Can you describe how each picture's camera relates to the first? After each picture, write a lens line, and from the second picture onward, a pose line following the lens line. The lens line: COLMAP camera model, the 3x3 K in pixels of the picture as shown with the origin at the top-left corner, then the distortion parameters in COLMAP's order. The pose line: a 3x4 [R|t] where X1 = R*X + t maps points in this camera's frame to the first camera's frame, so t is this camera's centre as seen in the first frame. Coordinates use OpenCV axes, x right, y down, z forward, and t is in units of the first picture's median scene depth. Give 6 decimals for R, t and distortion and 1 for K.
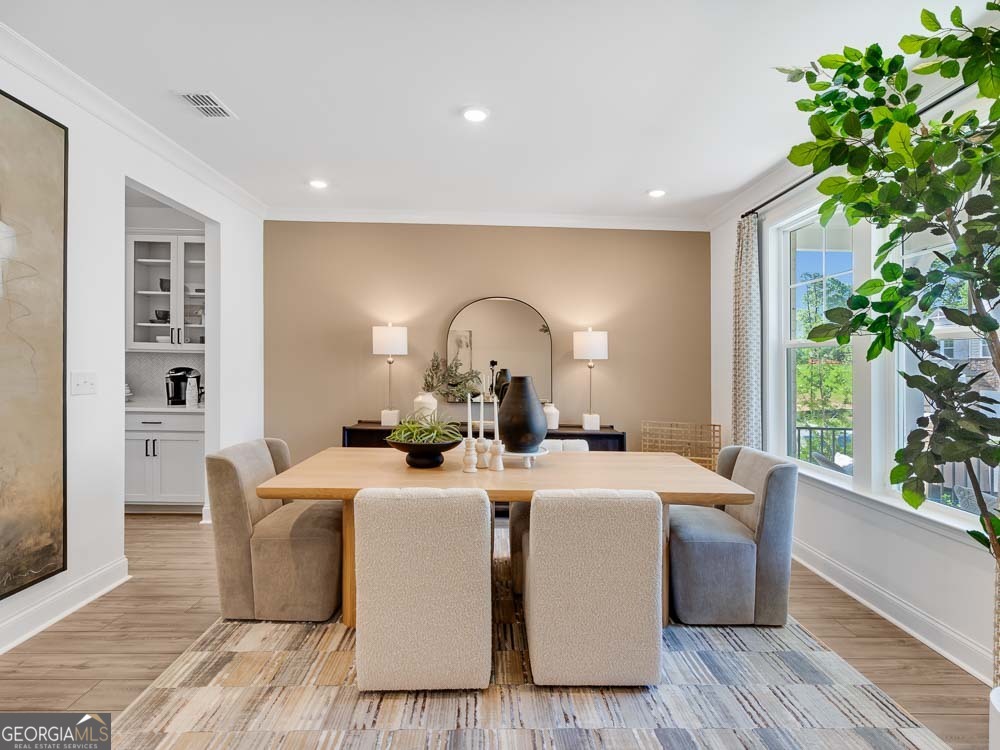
lens RADIAL K [[508.7, 0, 496.8], [0, 508.7, 360.5], [0, 0, 1]] dist [0.001793, 0.001109]
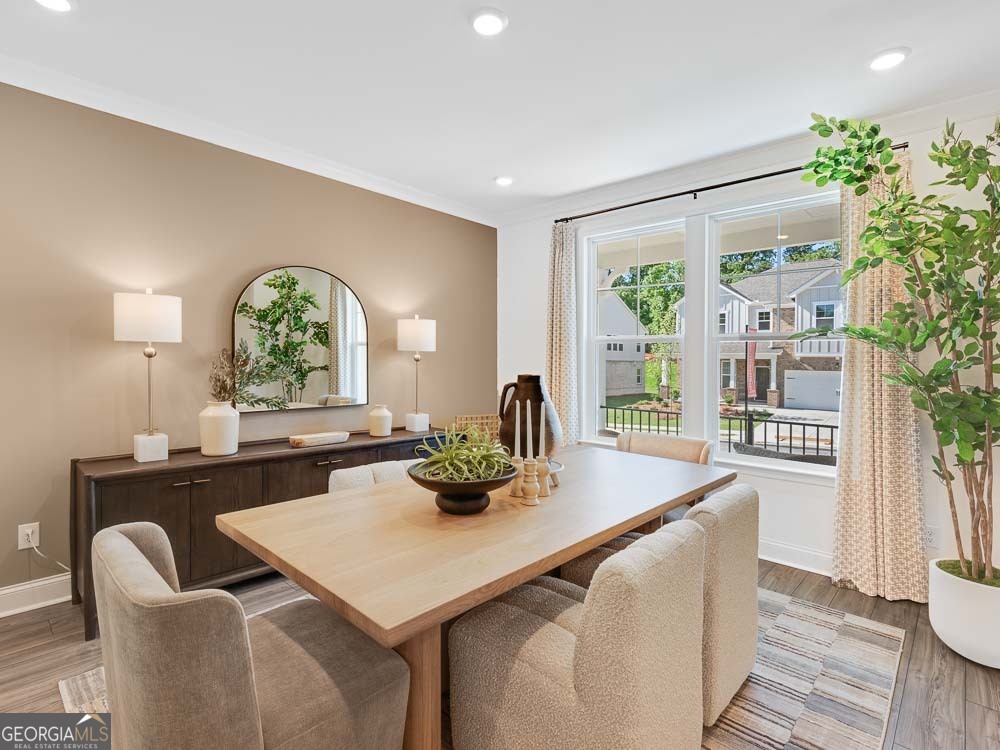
lens RADIAL K [[508.7, 0, 496.8], [0, 508.7, 360.5], [0, 0, 1]] dist [0.001793, 0.001109]
pose [[0.703611, -0.010407, 0.710509, -0.389866], [-0.006706, 0.999751, 0.021285, -0.006400], [-0.710554, -0.019741, 0.703366, 0.318741]]
